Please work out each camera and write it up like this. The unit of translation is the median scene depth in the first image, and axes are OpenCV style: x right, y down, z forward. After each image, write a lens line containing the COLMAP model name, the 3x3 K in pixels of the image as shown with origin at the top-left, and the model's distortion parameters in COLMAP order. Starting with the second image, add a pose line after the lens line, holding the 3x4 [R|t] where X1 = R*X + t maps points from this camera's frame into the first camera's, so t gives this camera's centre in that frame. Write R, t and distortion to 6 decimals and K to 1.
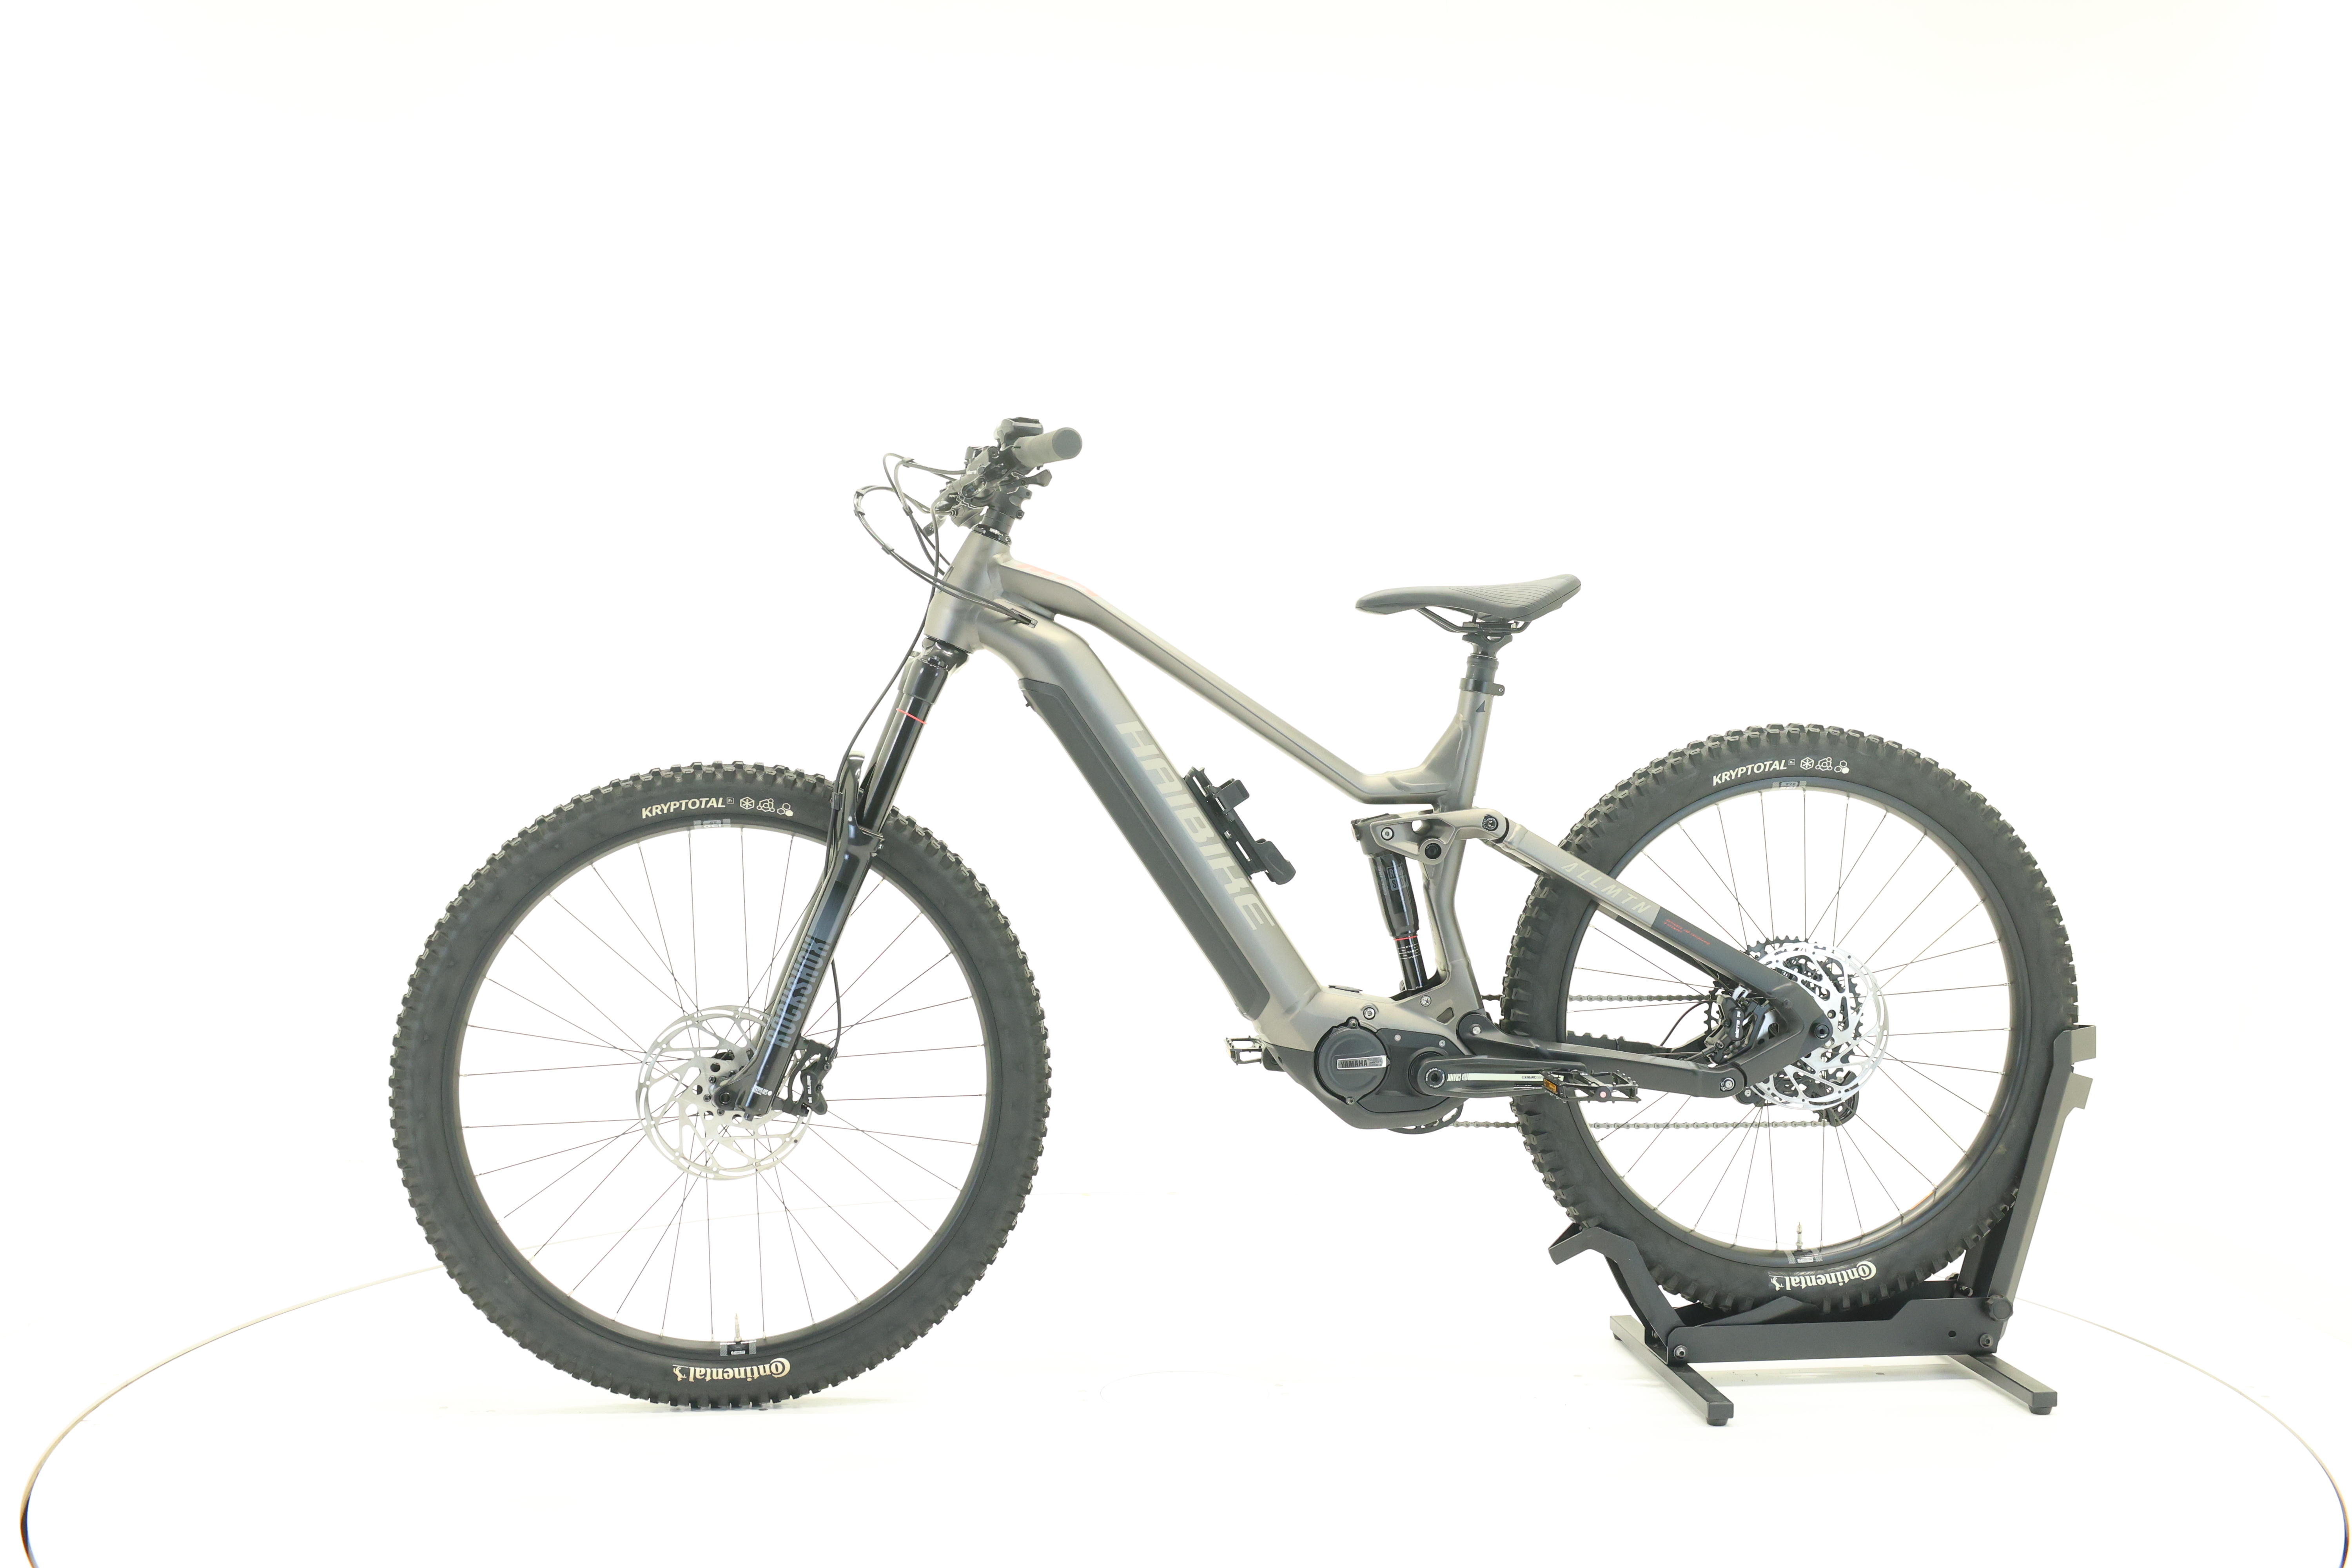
lens RADIAL K [[2509.8, 0, 1173.4], [0, 2509.8, 784.2], [0, 0, 1]] dist [0.003597, 0.000000]
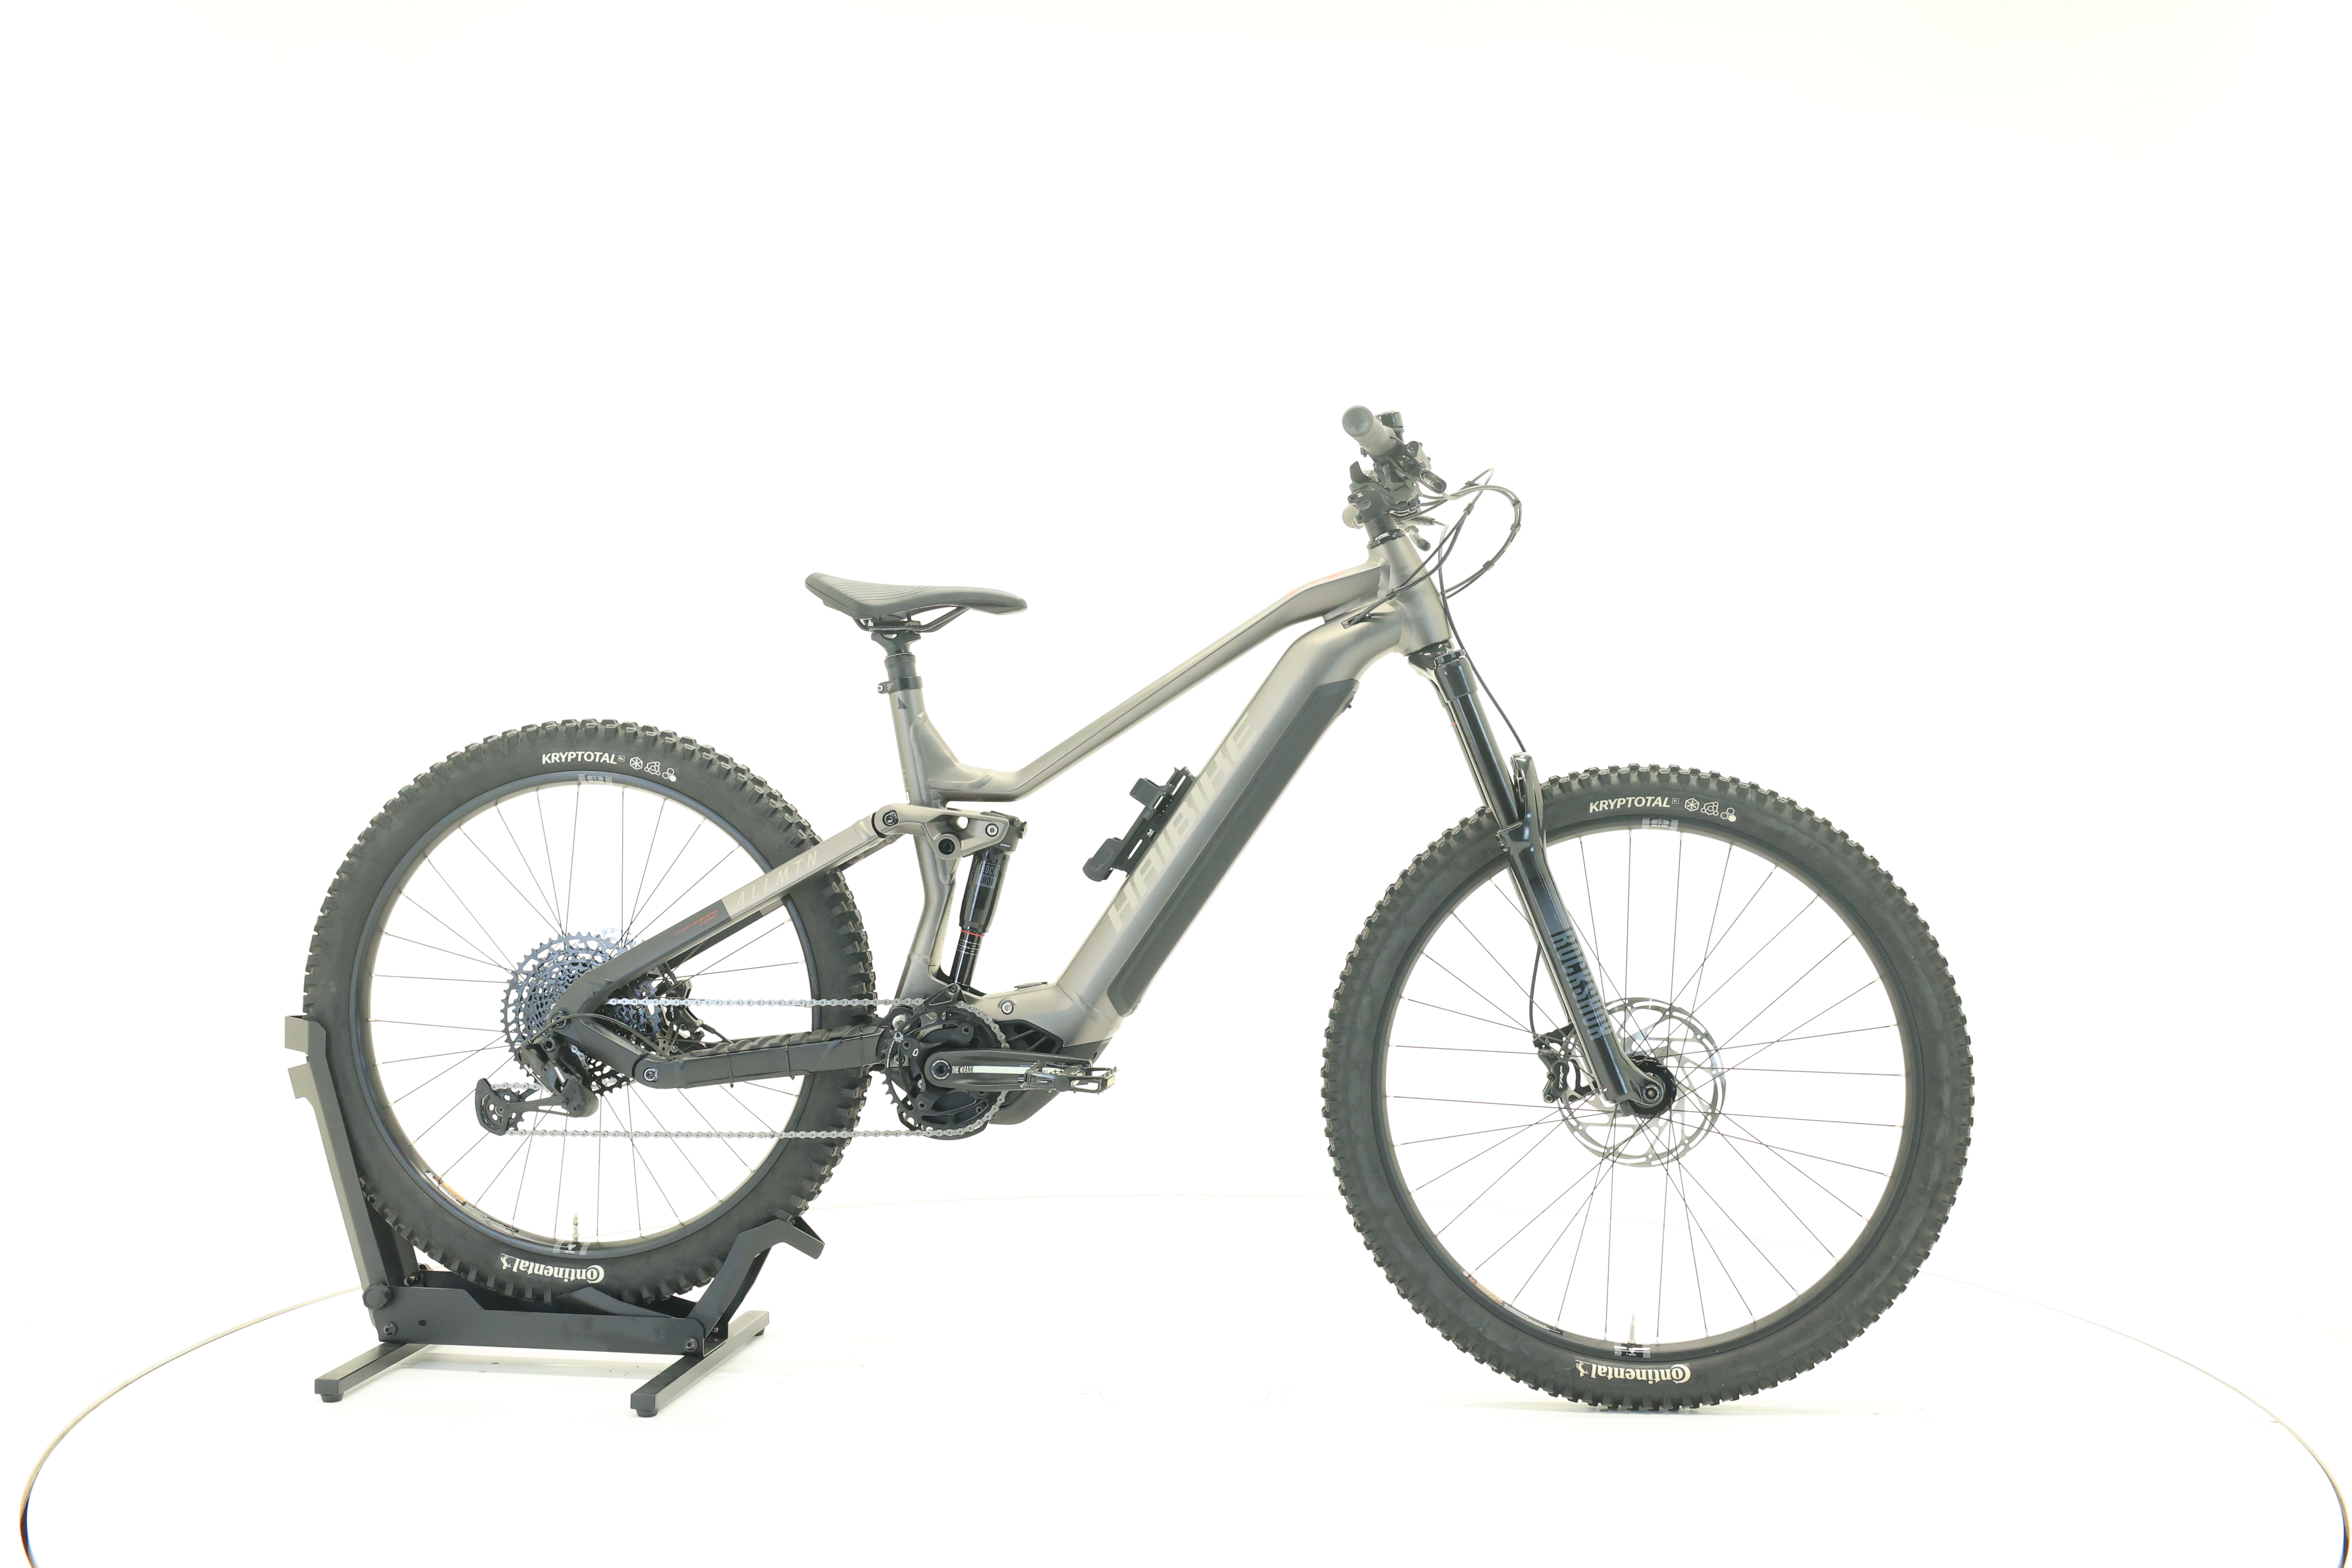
lens RADIAL K [[2509.8, 0, 1168.3], [0, 2509.8, 796.9], [0, 0, 1]] dist [0.003597, 0.000000]
pose [[-0.964252, -0.012246, 0.264703, -0.250732], [-0.002718, 0.999336, 0.036334, -0.031074], [-0.264972, 0.034316, -0.963645, 1.957992]]
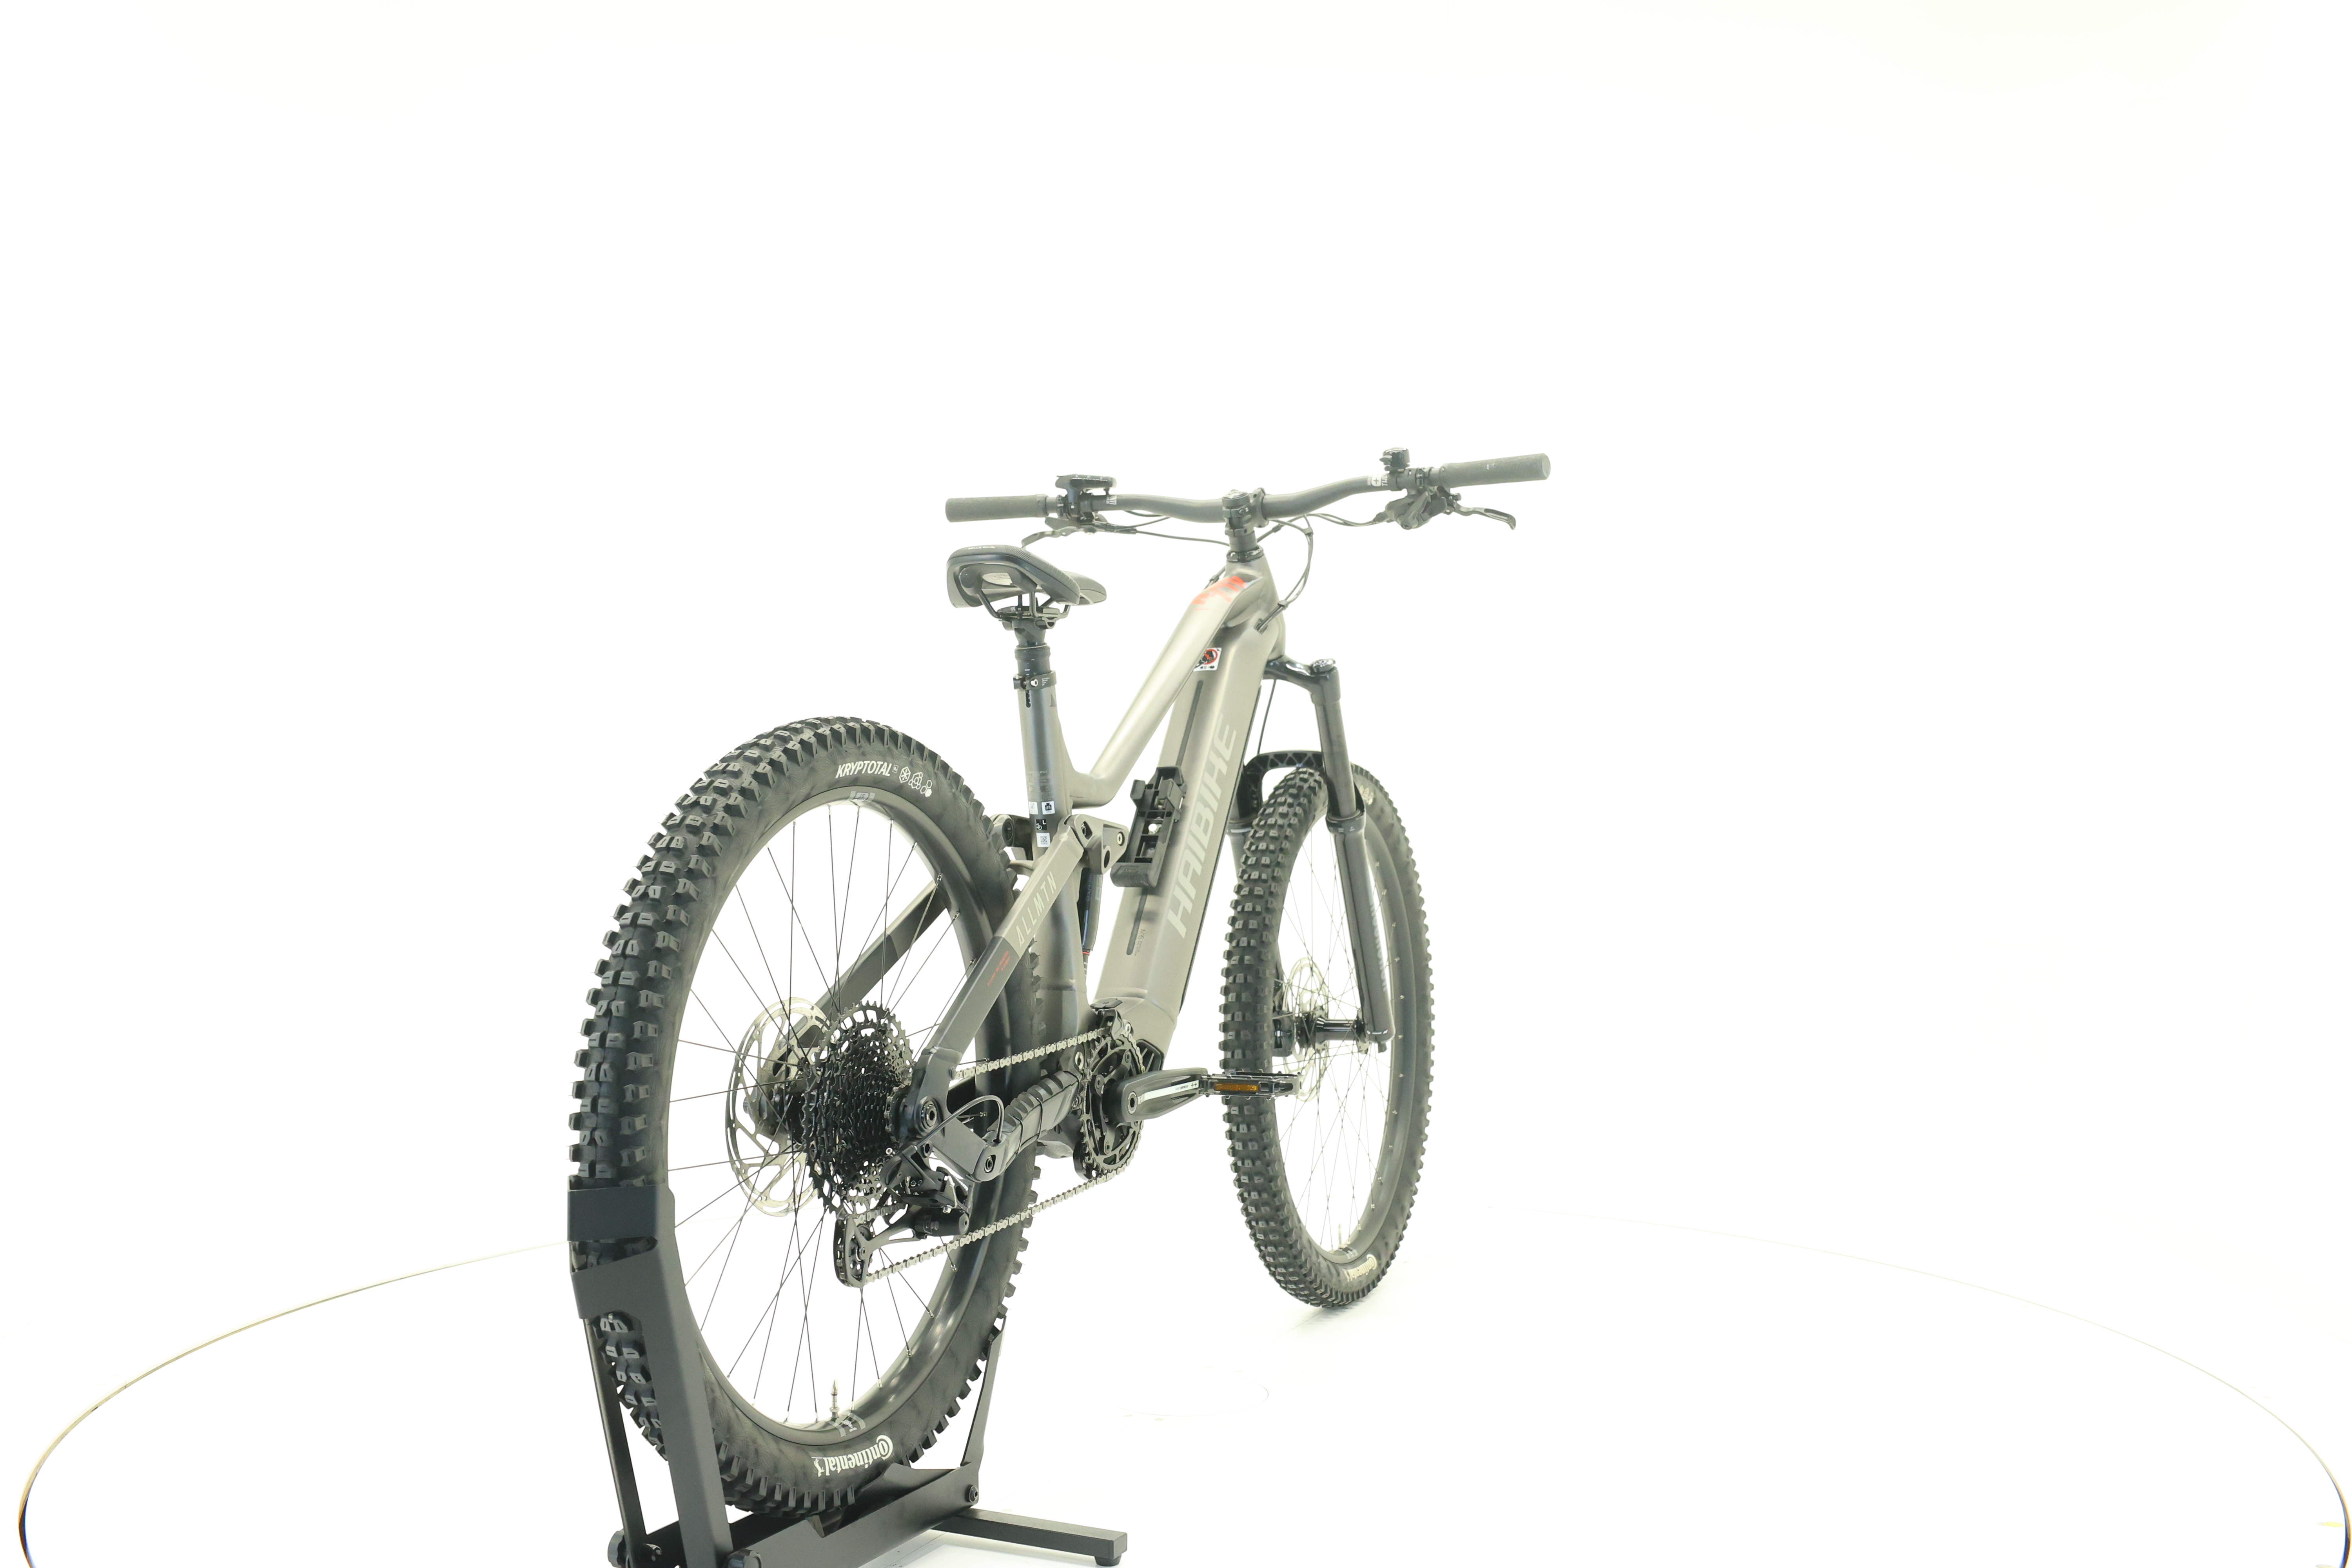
lens RADIAL K [[2509.8, 0, 1194.7], [0, 2509.8, 781.9], [0, 0, 1]] dist [0.003597, 0.000000]
pose [[-0.540025, 0.010798, -0.841580, 0.840356], [-0.024211, 0.999305, 0.028357, -0.029354], [0.841301, 0.035689, -0.539388, 1.535663]]
